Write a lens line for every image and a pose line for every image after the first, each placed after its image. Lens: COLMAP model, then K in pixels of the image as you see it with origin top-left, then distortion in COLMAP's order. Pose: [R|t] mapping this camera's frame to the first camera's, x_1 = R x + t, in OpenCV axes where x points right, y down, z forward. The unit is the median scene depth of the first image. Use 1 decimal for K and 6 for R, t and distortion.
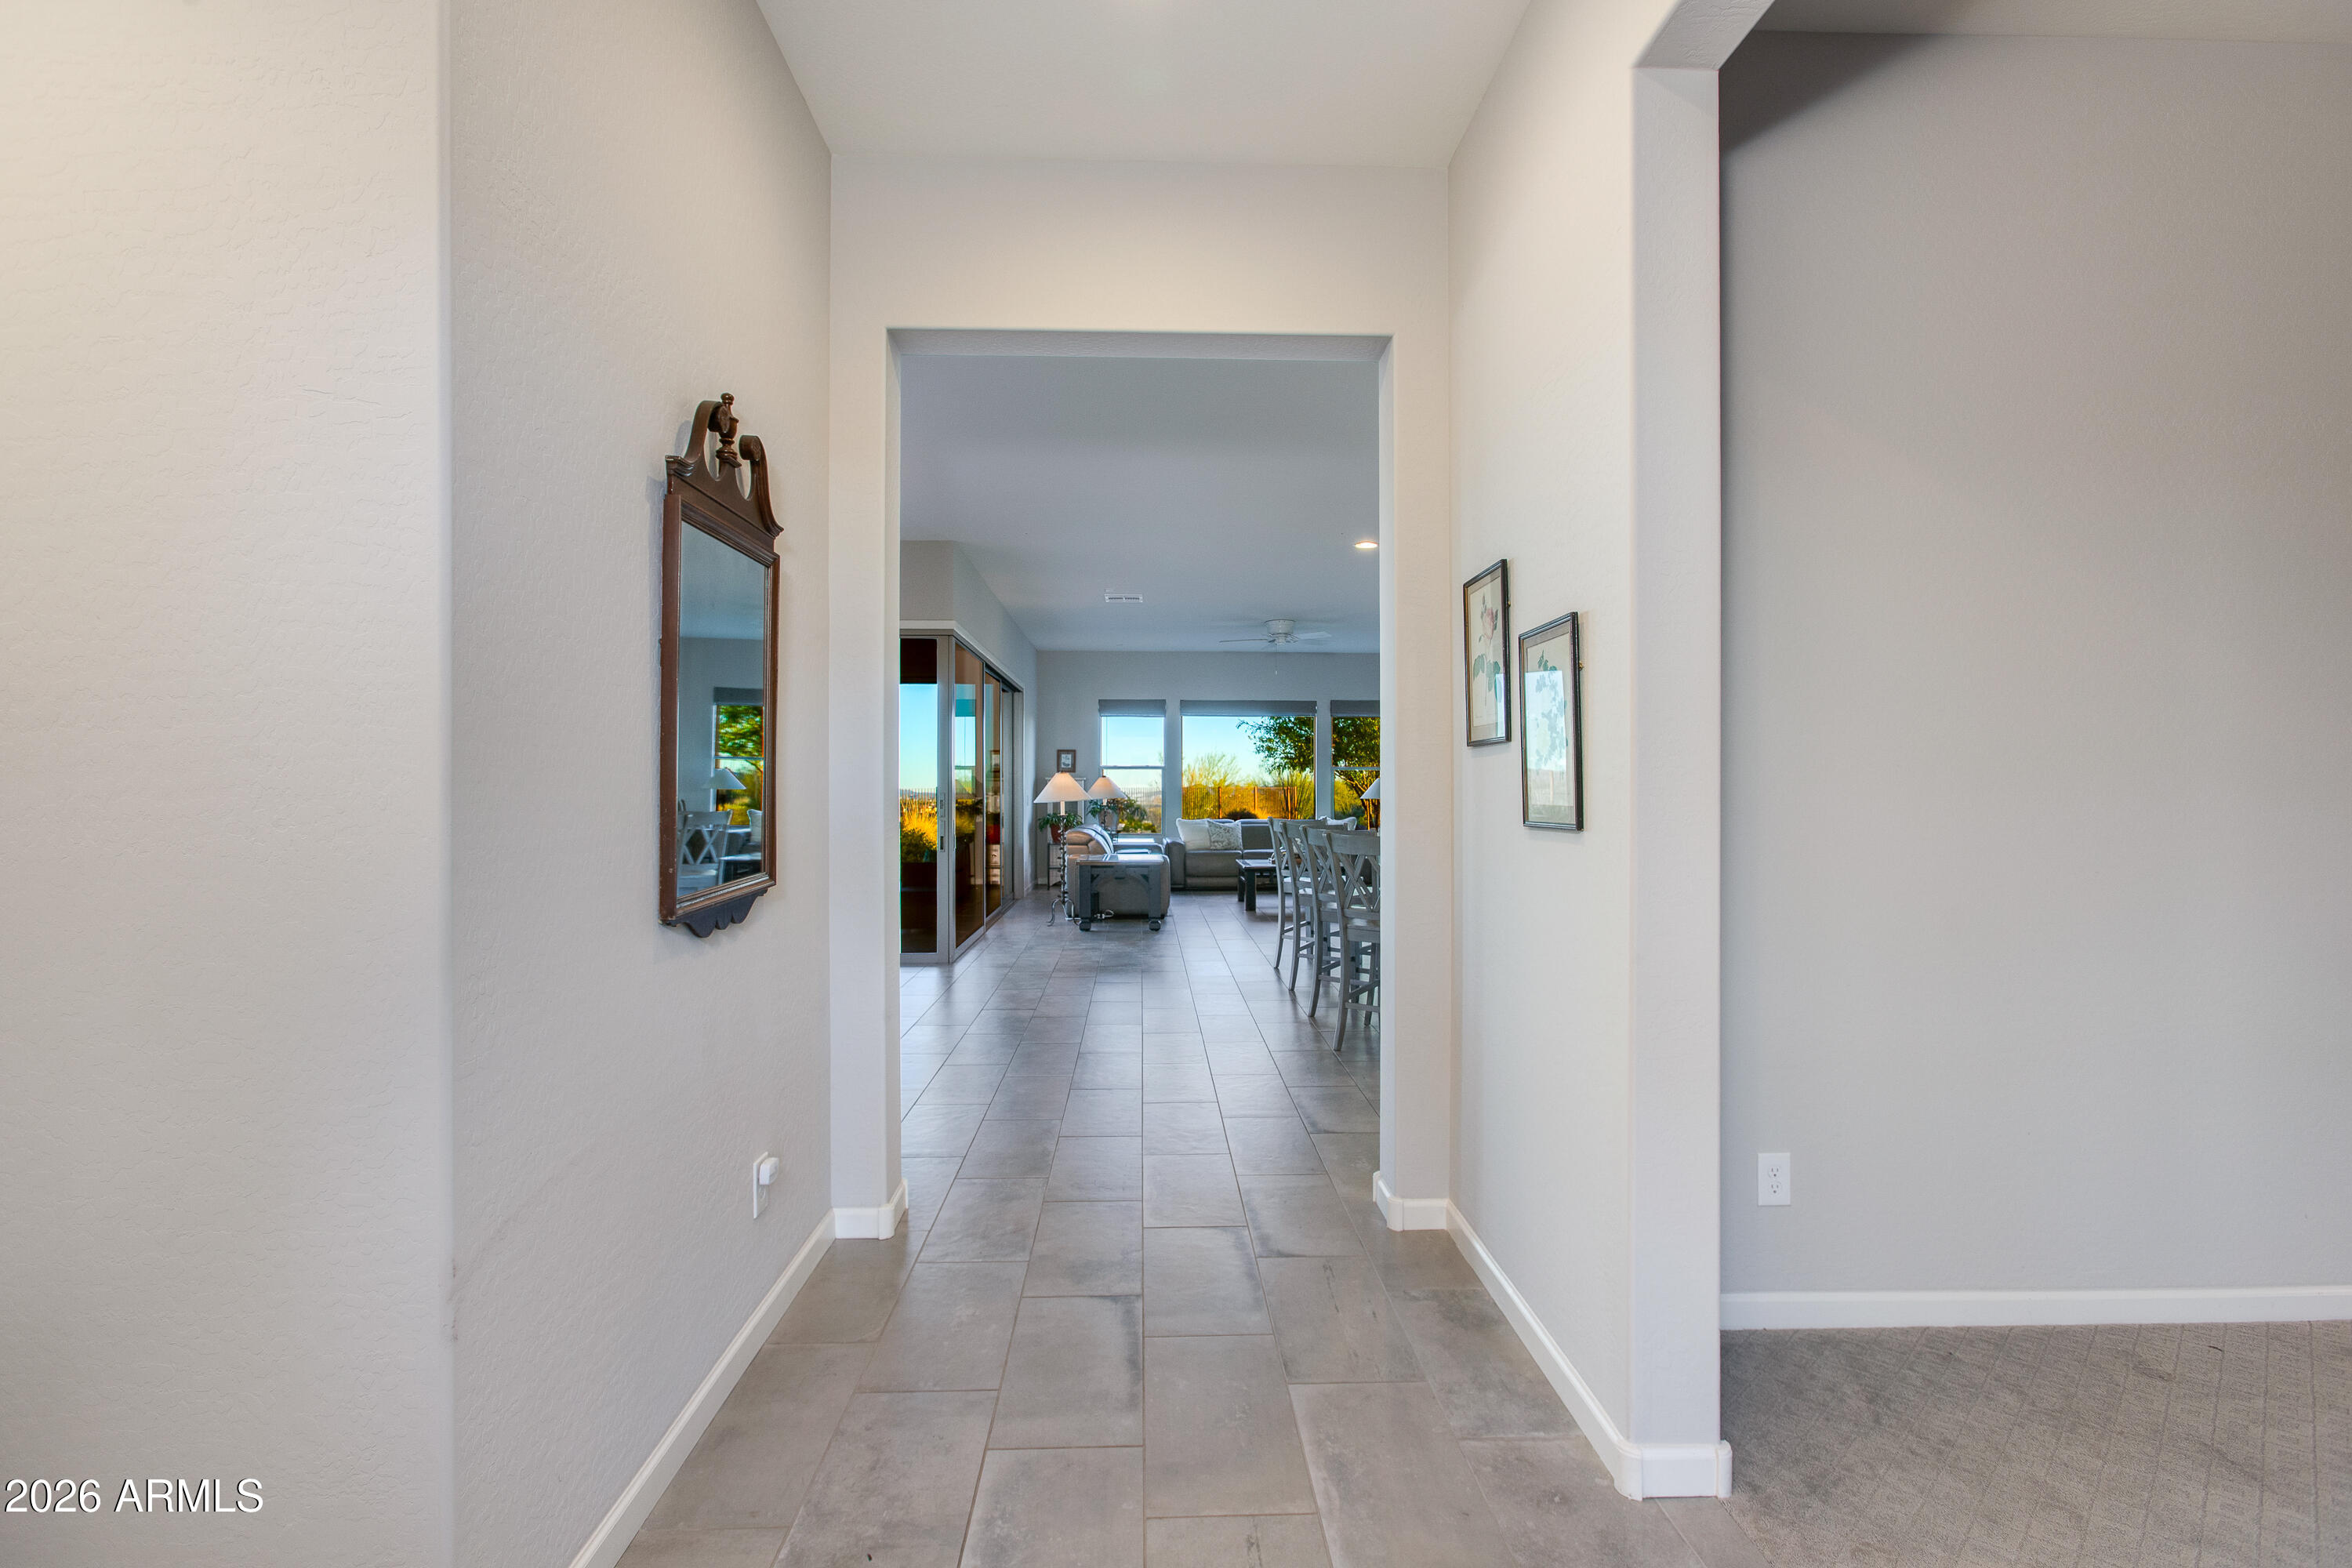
lens RADIAL K [[1058.4, 0, 1174.9], [0, 1058.4, 763.1], [0, 0, 1]] dist [0.008822, 0.001131]
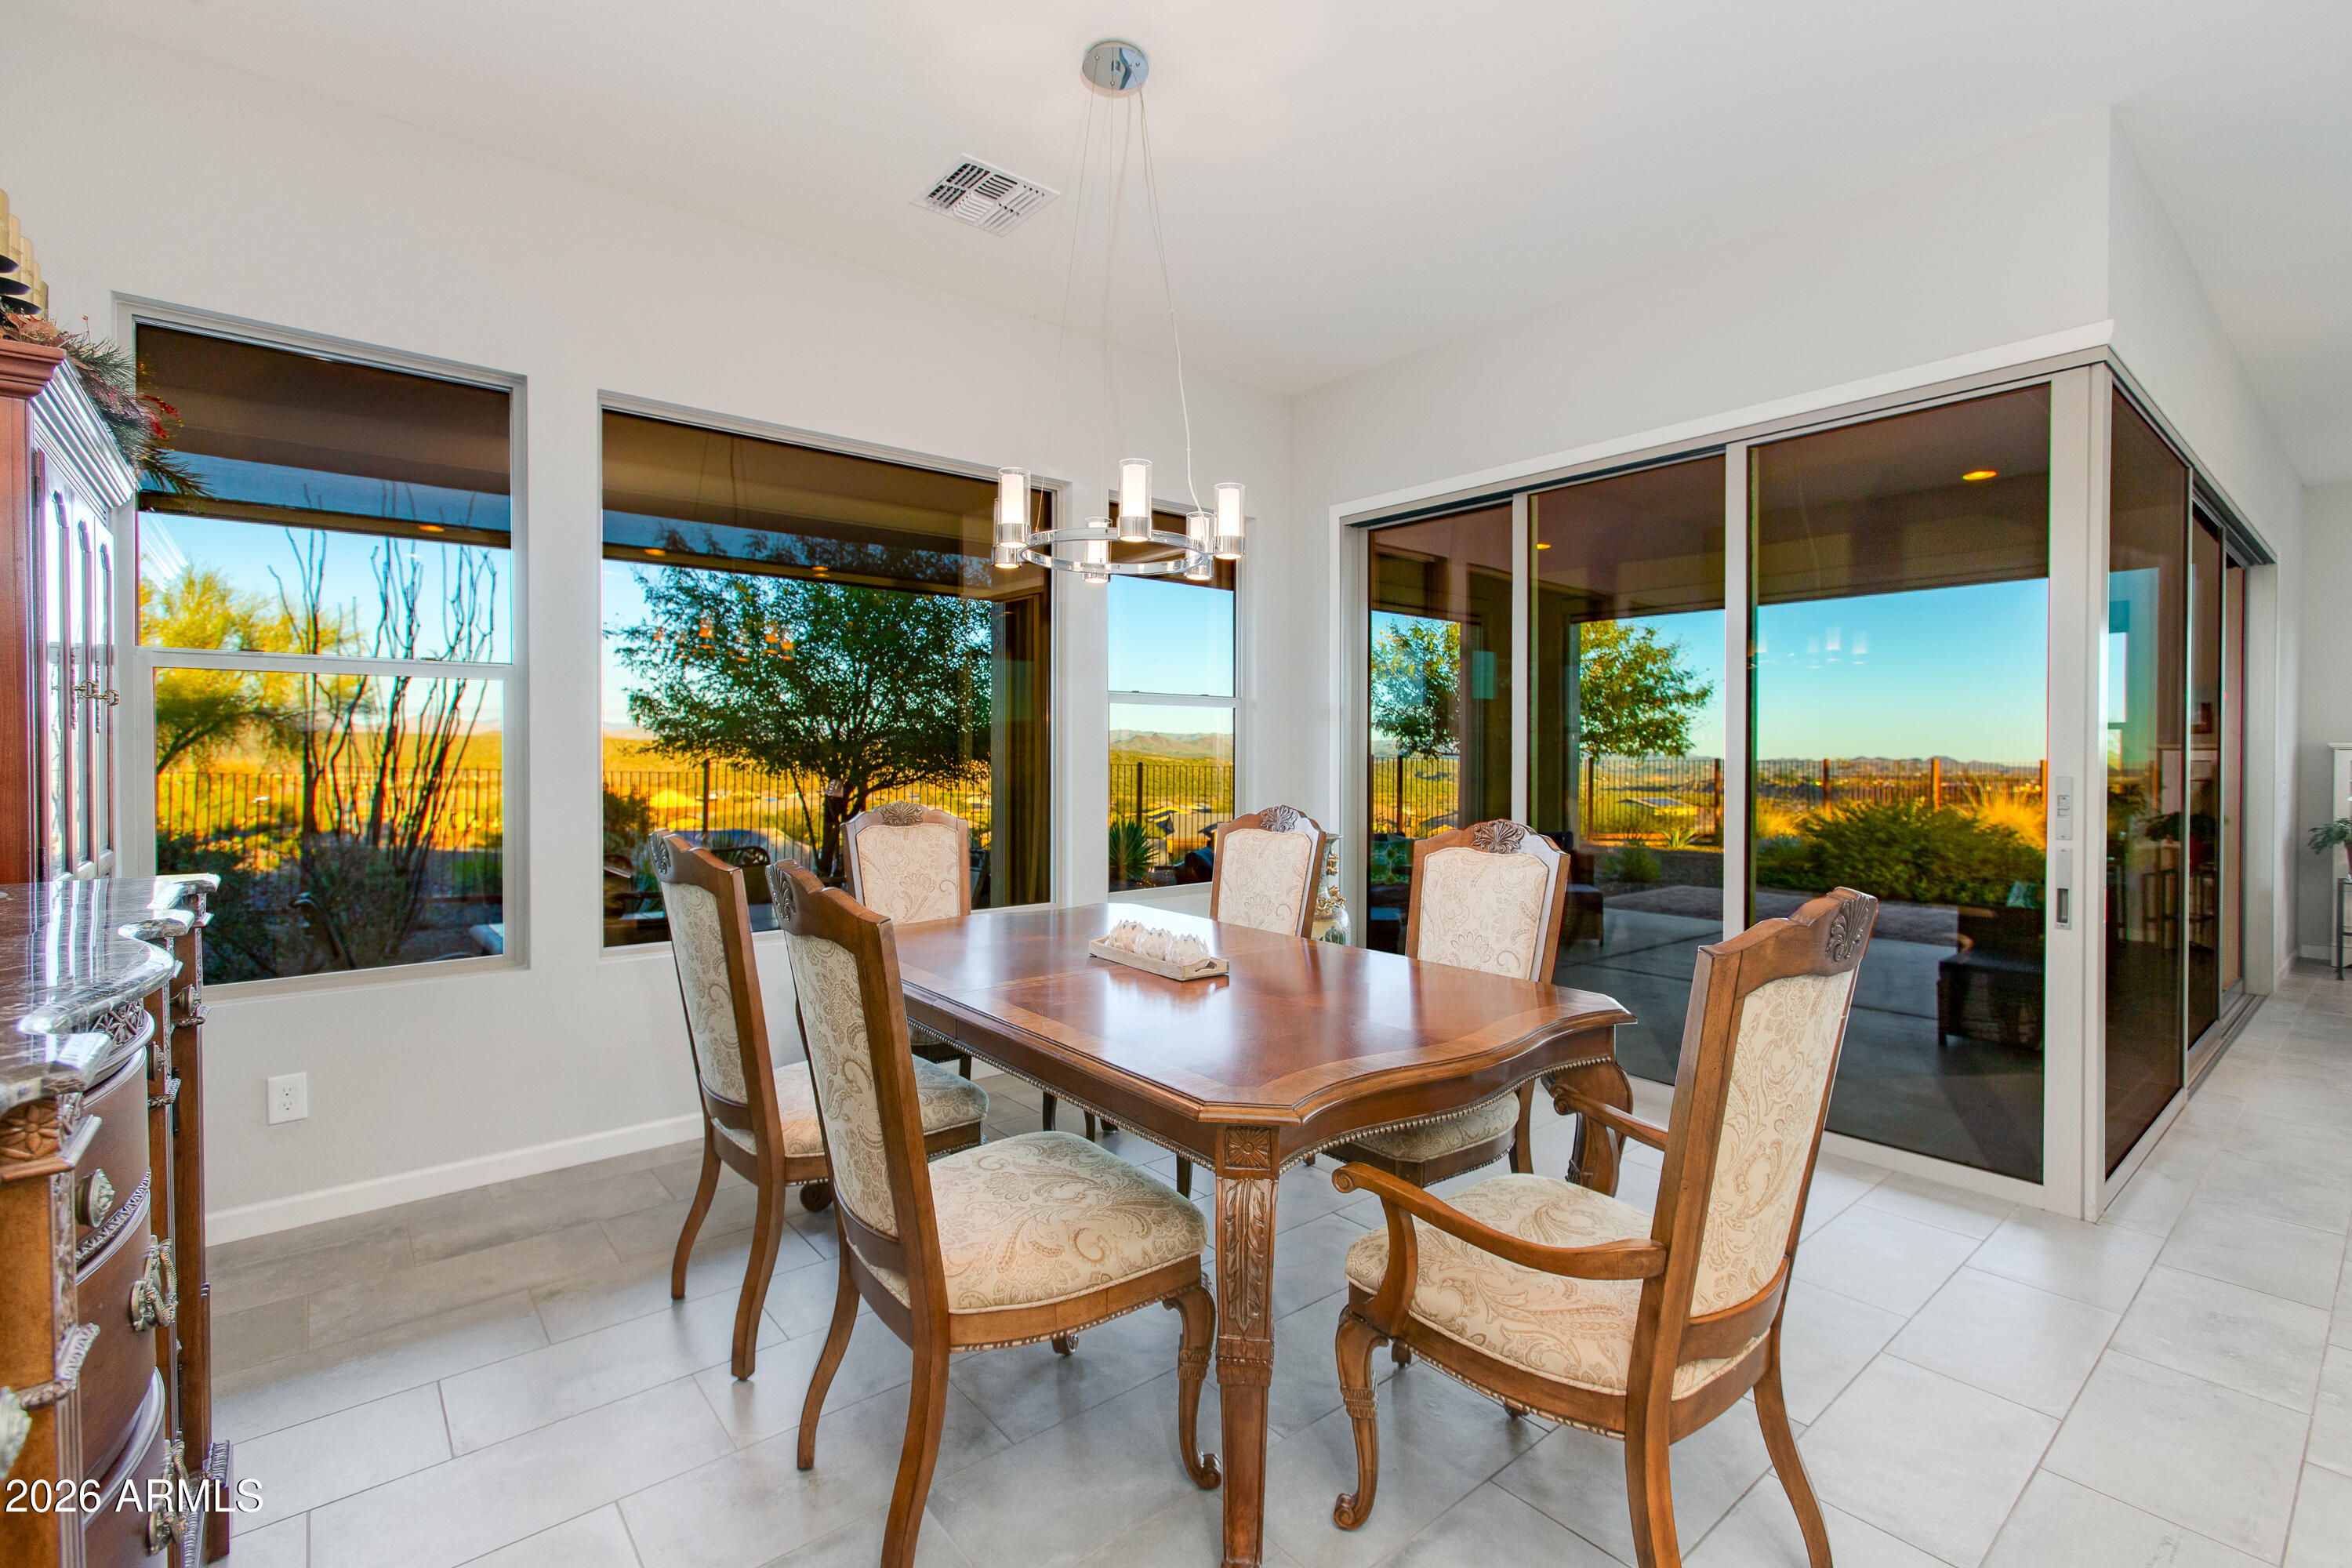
lens RADIAL K [[1058.4, 0, 1174.9], [0, 1058.4, 763.1], [0, 0, 1]] dist [0.008822, 0.001131]
pose [[0.619036, 0.008237, -0.785320, -0.065952], [0.013059, 0.999699, 0.020779, 0.006019], [0.785254, -0.023119, 0.618742, 0.290352]]
